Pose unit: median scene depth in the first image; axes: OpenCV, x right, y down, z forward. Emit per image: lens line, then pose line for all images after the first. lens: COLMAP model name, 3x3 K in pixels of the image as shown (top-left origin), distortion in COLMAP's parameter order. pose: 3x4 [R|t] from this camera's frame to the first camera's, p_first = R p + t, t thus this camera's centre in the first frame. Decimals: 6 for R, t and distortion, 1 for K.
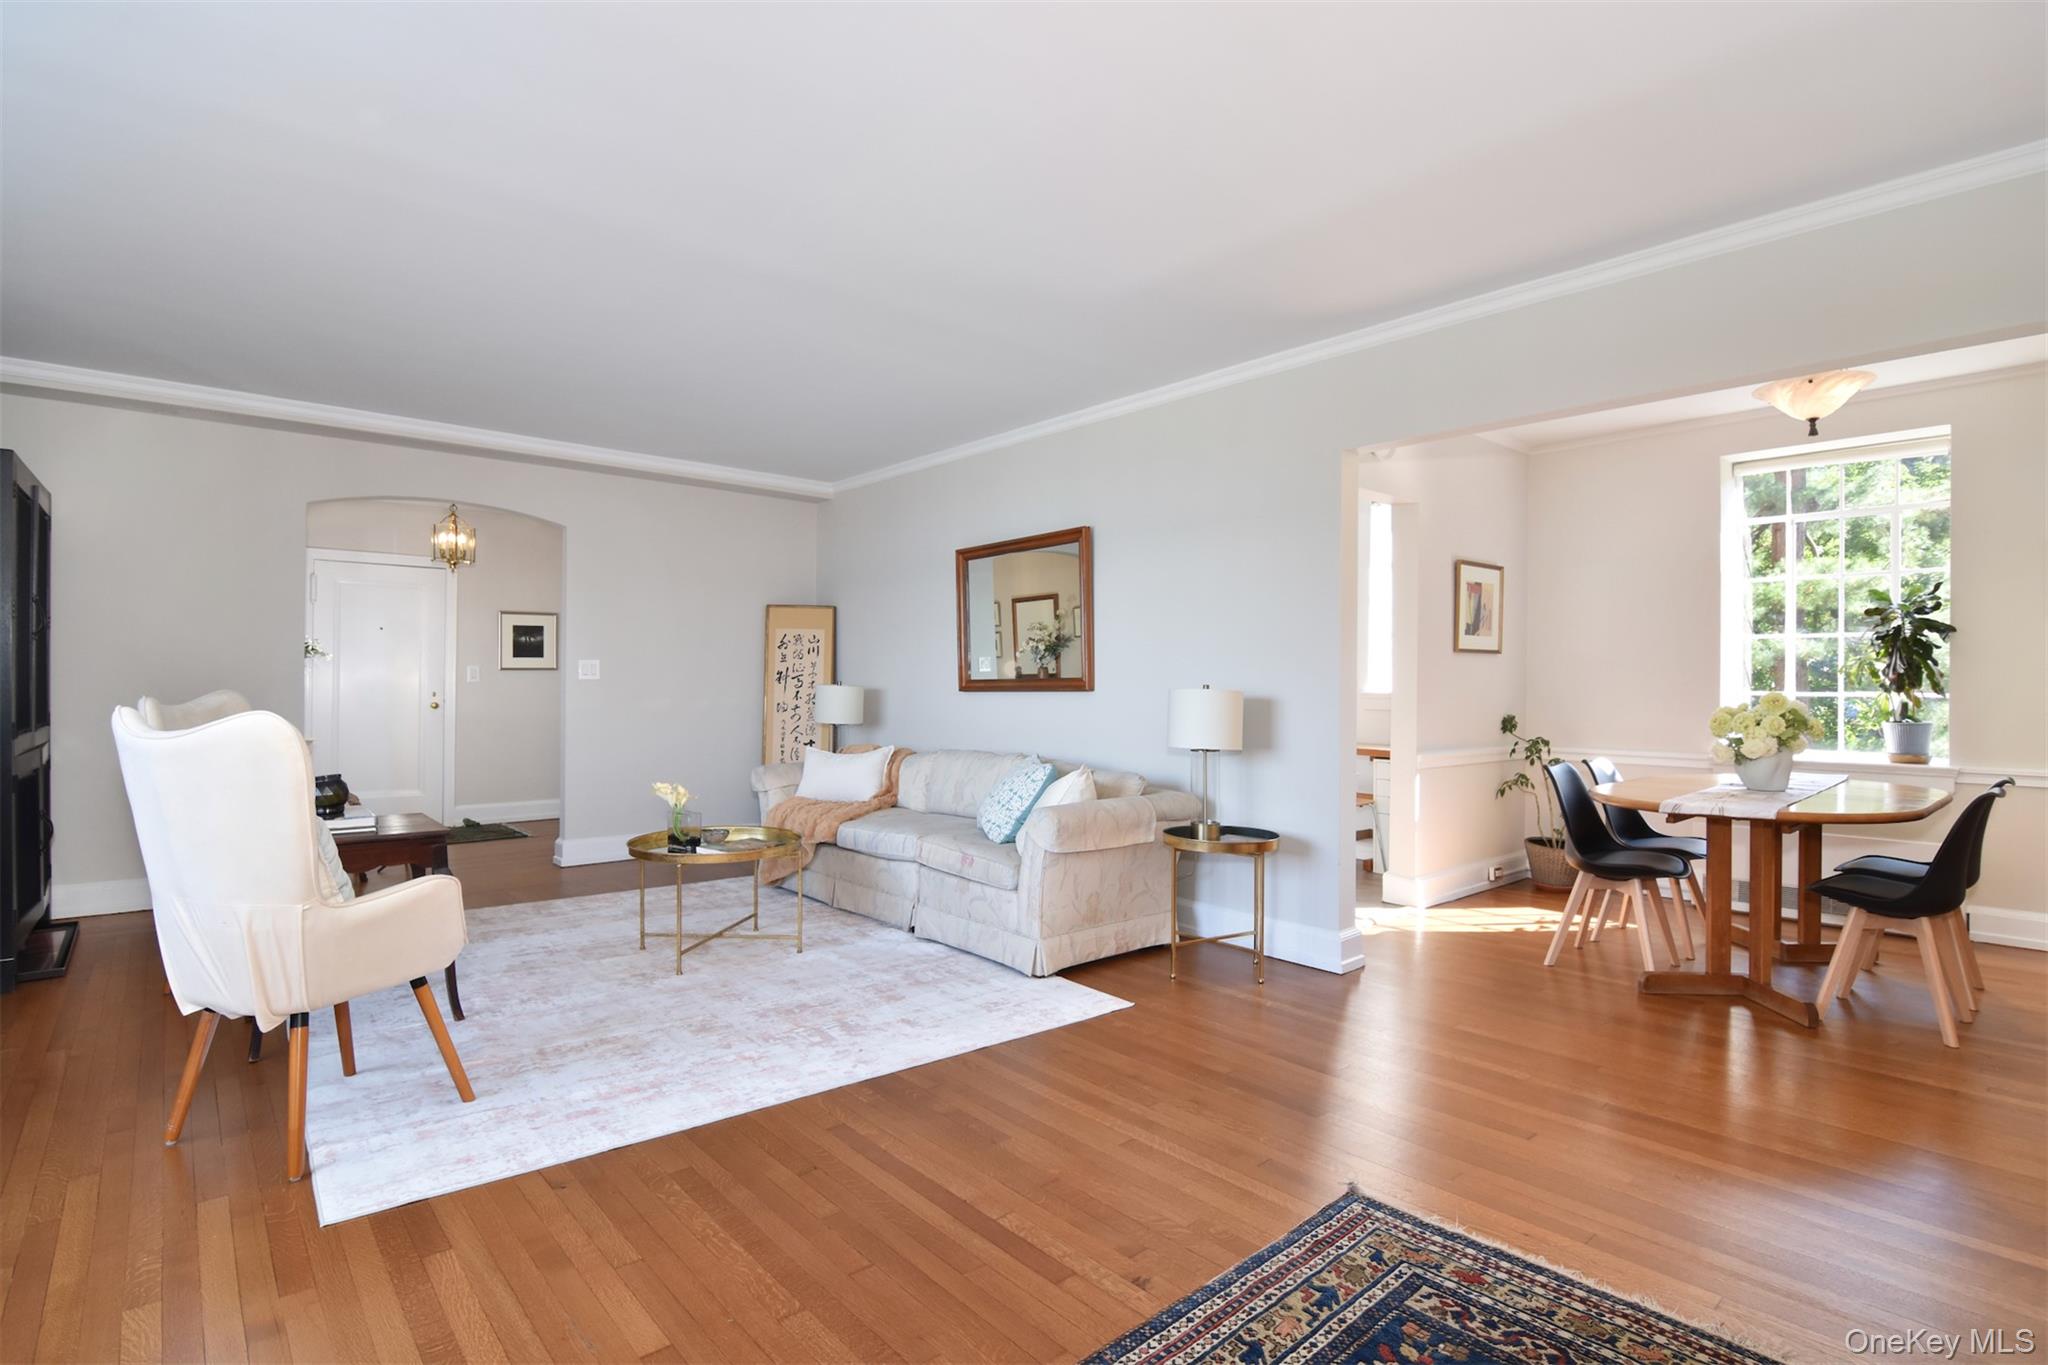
lens RADIAL K [[1005.7, 0, 1006.6], [0, 1005.7, 673.4], [0, 0, 1]] dist [-0.016769, -0.004797]
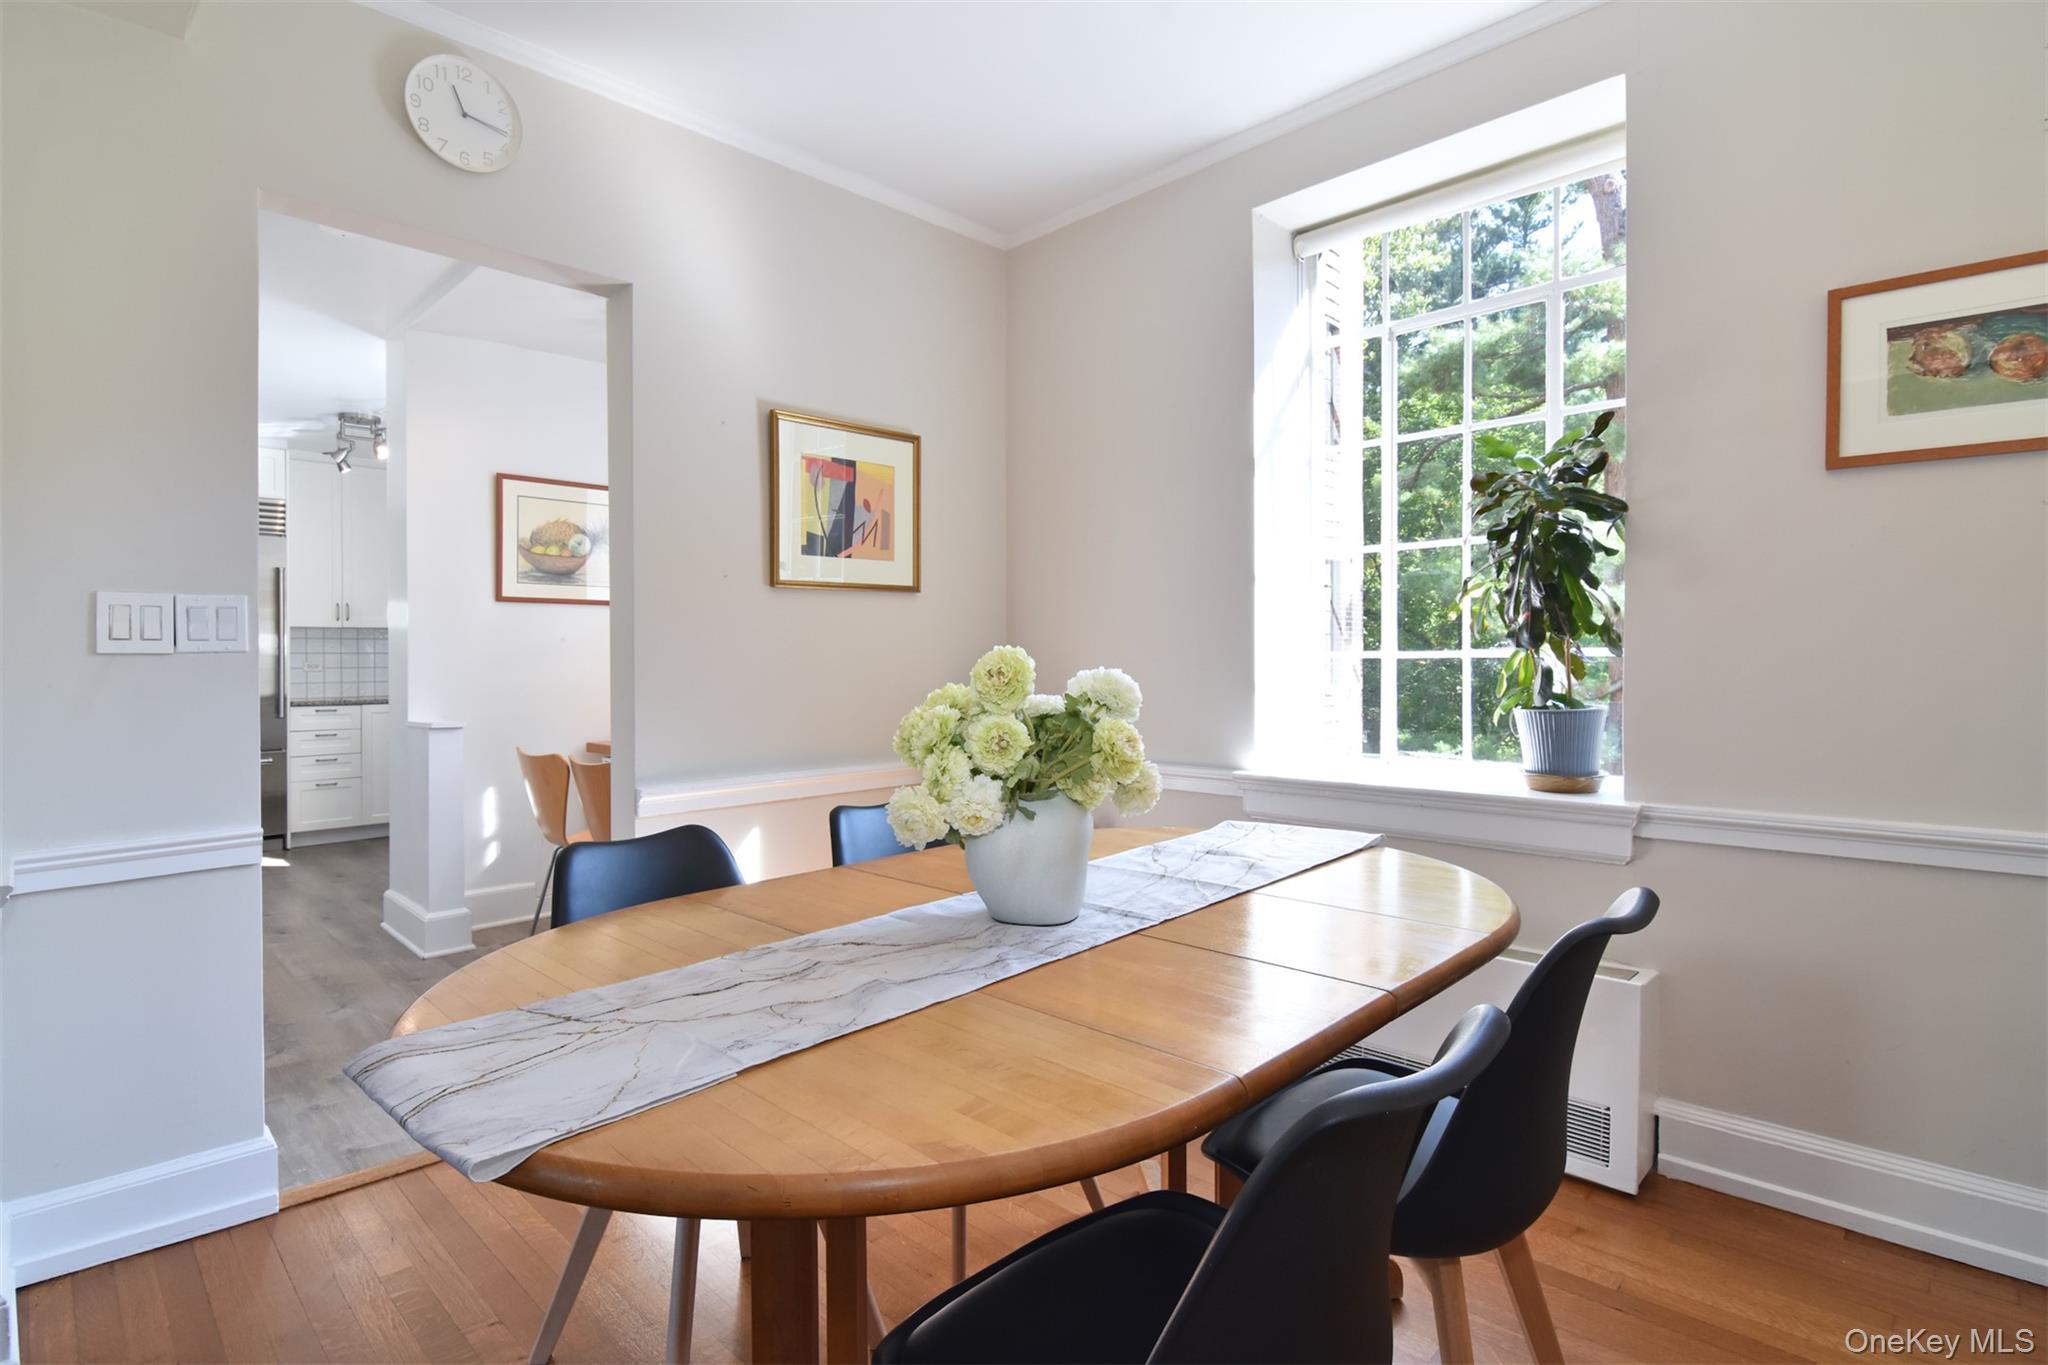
lens RADIAL K [[1005.7, 0, 1011.0], [0, 1005.7, 666.3], [0, 0, 1]] dist [-0.016769, -0.004797]
pose [[0.997596, -0.015794, 0.067475, 0.616247], [0.014975, 0.999808, 0.012618, 0.018591], [-0.067661, -0.011577, 0.997641, 0.530879]]
